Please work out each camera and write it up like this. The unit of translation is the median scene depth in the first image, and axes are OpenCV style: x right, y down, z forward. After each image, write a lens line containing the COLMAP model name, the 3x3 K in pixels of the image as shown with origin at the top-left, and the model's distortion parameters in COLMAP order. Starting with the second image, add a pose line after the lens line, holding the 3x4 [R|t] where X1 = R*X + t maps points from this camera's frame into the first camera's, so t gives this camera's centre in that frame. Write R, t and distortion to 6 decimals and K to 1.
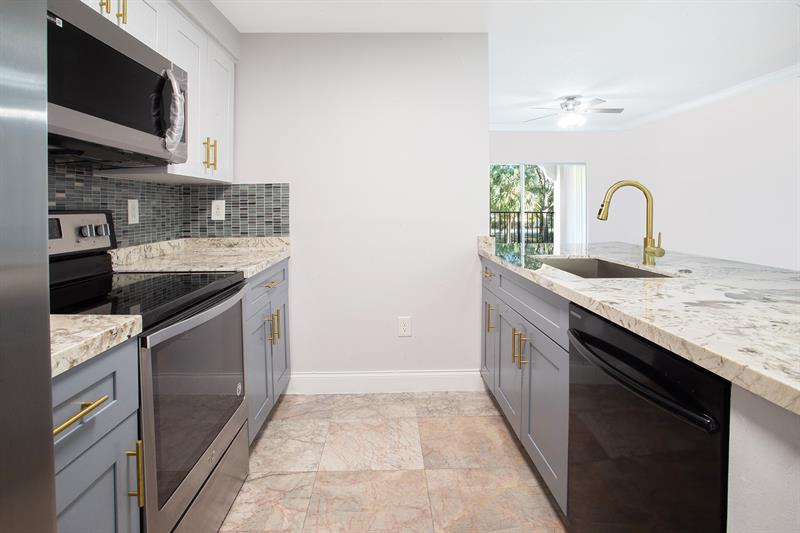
lens RADIAL K [[412.4, 0, 403.9], [0, 412.4, 209.8], [0, 0, 1]] dist [-0.056991, 0.021906]
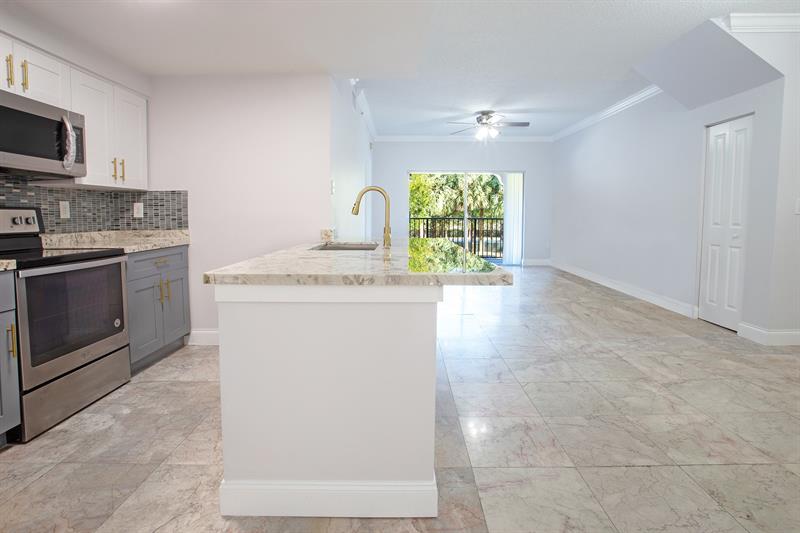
lens RADIAL K [[412.4, 0, 402.9], [0, 412.4, 239.3], [0, 0, 1]] dist [-0.056991, 0.021906]
pose [[0.998688, 0.004430, -0.051023, 0.672761], [-0.001867, 0.998738, 0.050180, 0.039050], [0.051181, -0.050019, 0.997436, -0.409634]]
